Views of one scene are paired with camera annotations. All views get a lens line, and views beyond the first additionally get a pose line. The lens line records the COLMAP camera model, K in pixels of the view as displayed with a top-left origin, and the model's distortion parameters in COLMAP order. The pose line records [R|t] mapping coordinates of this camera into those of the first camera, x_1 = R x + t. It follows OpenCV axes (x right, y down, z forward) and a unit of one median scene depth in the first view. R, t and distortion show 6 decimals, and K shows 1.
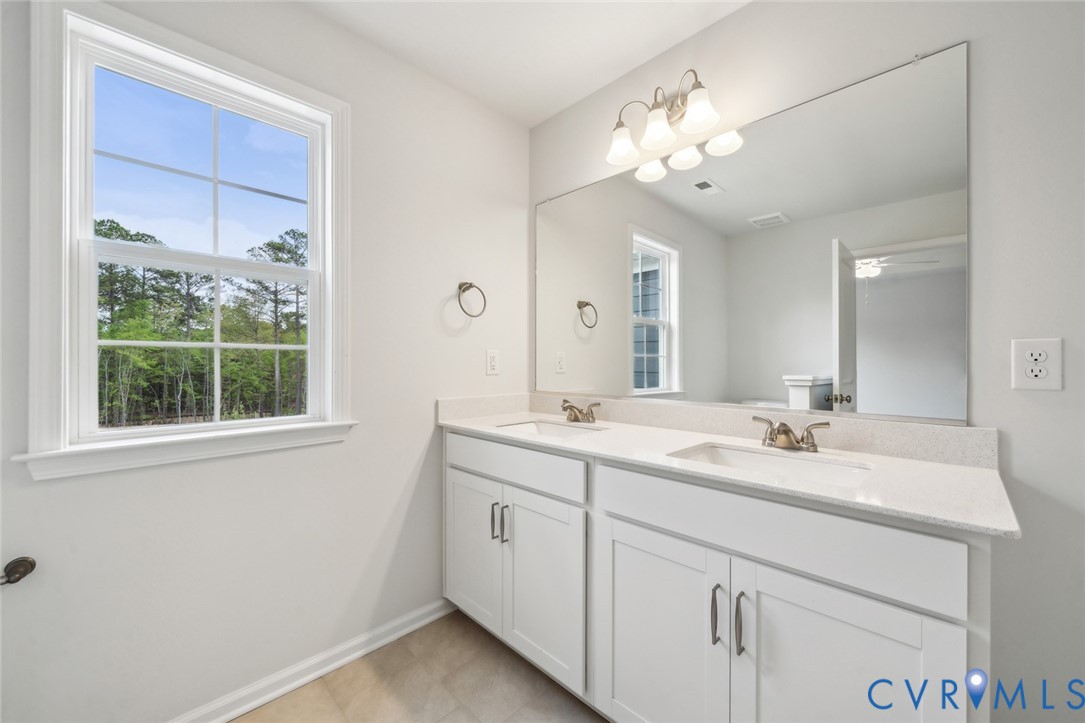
lens RADIAL K [[418.9, 0, 542.4], [0, 418.9, 360.3], [0, 0, 1]] dist [-0.004043, -0.000235]
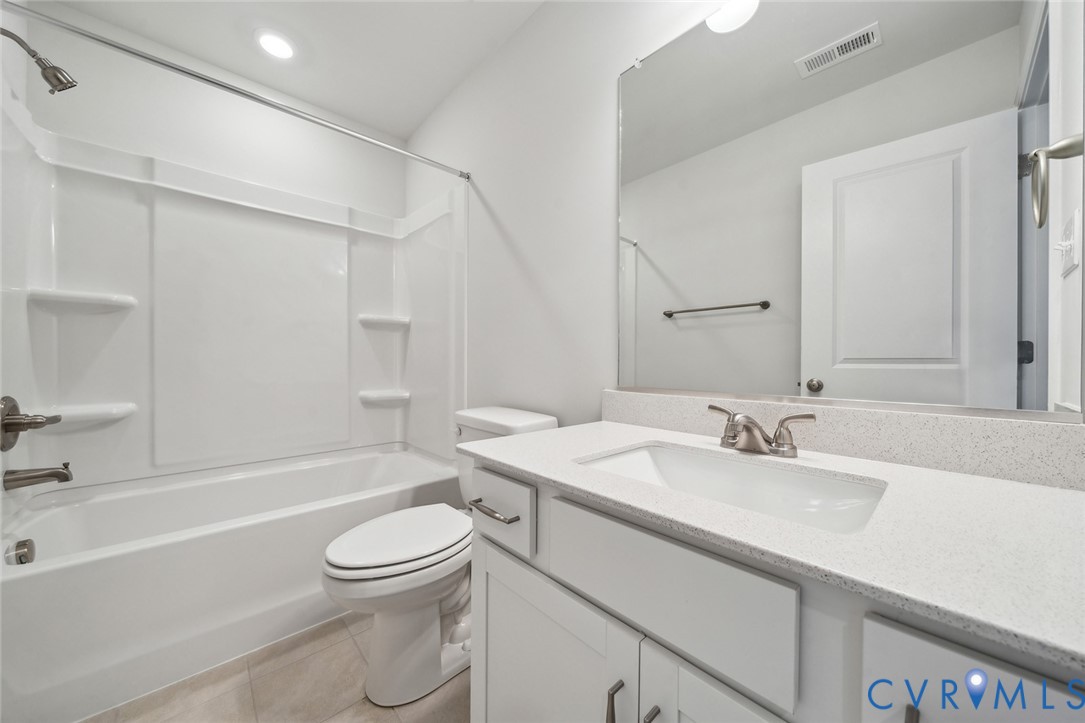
lens RADIAL K [[376.5, 0, 537.6], [0, 376.5, 360.8], [0, 0, 1]] dist [-0.007361, 0.000583]
pose [[0.998856, -0.004167, -0.047632, 0.266568], [0.004703, 0.999927, 0.011140, 0.054162], [0.047582, -0.011351, 0.998803, 0.375337]]
